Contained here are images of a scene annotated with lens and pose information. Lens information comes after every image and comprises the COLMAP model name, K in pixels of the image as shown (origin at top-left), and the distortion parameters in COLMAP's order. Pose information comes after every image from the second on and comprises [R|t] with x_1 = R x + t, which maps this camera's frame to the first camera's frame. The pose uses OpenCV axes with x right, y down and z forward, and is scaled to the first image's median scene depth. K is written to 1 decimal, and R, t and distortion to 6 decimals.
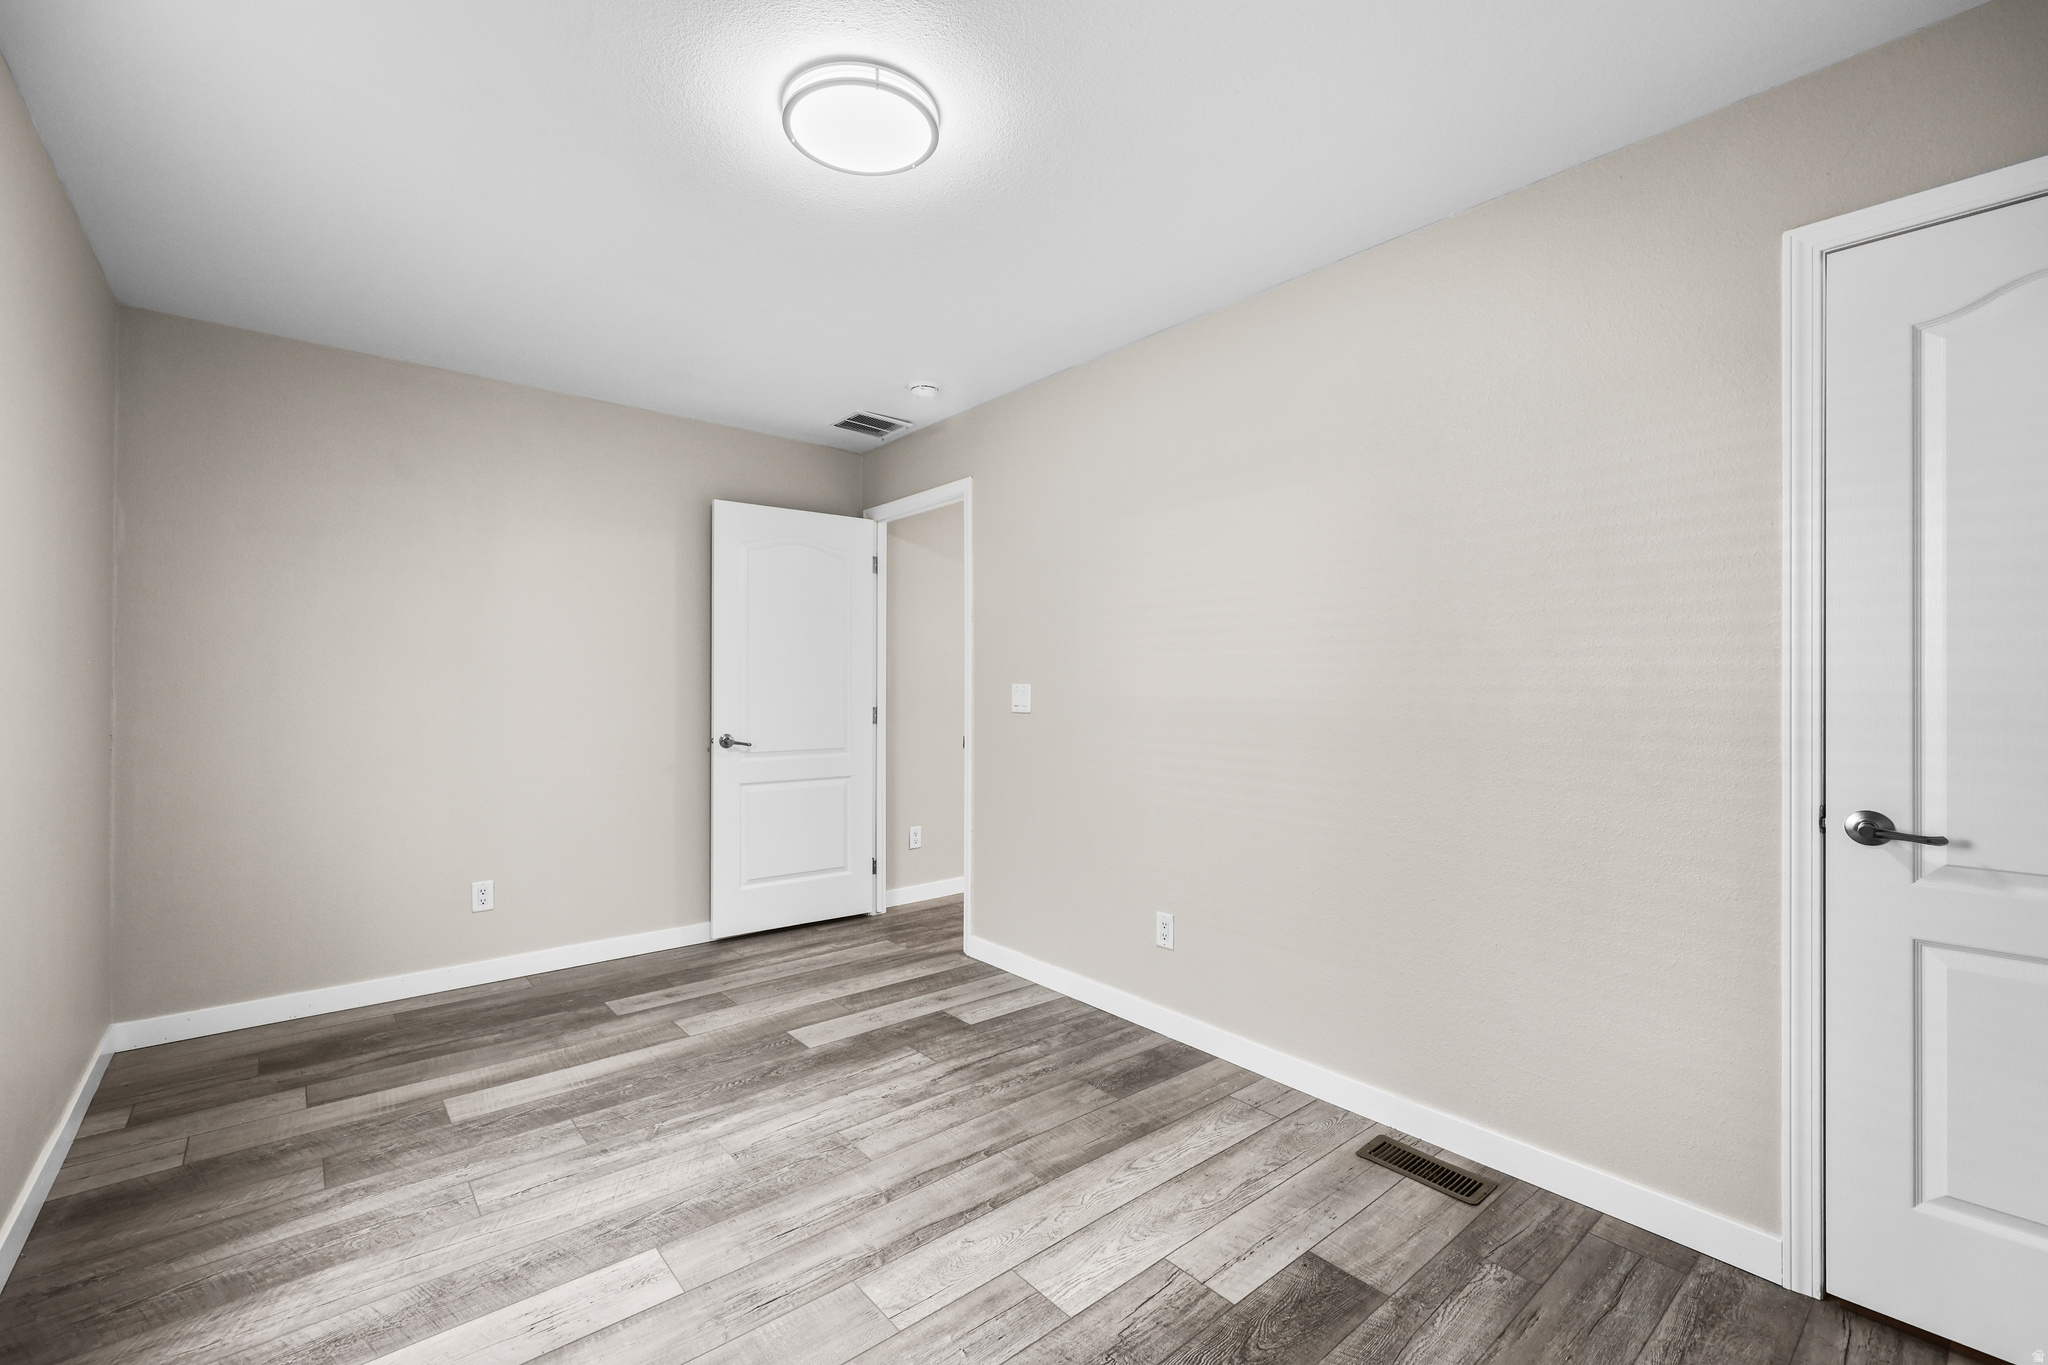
lens RADIAL K [[862.9, 0, 1024.0], [0, 862.9, 682.5], [0, 0, 1]] dist [0.000746, 0.000066]
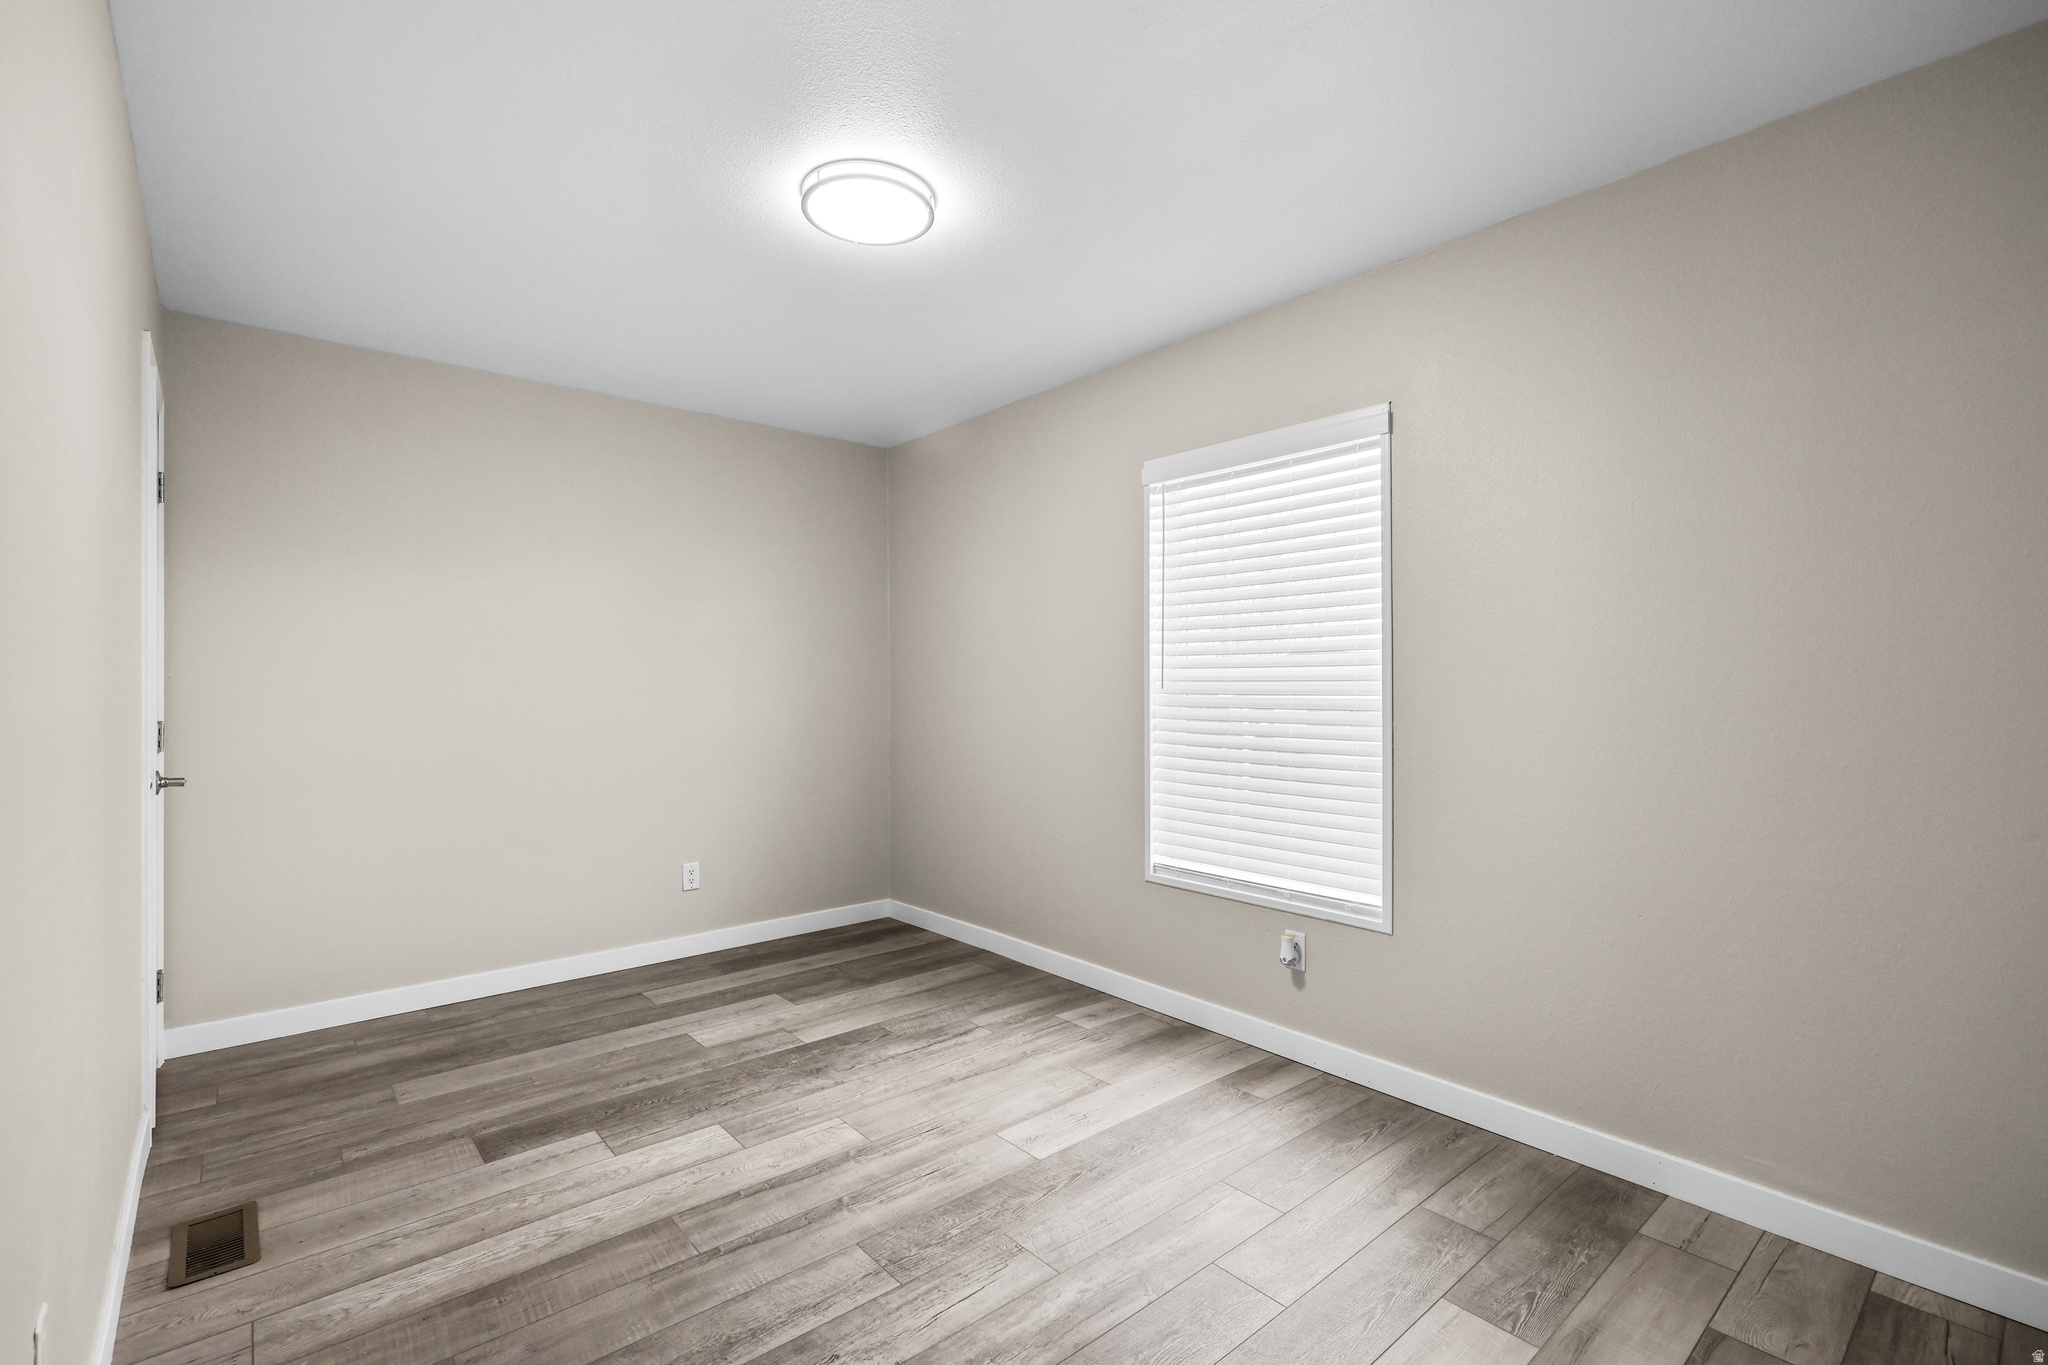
lens RADIAL K [[908.4, 0, 1024.0], [0, 908.4, 682.5], [0, 0, 1]] dist [0.001432, 0.000192]
pose [[-0.999978, -0.004710, -0.004713, -0.358338], [-0.004683, 0.999973, -0.005706, 0.005176], [0.004740, -0.005684, -0.999973, 2.035114]]
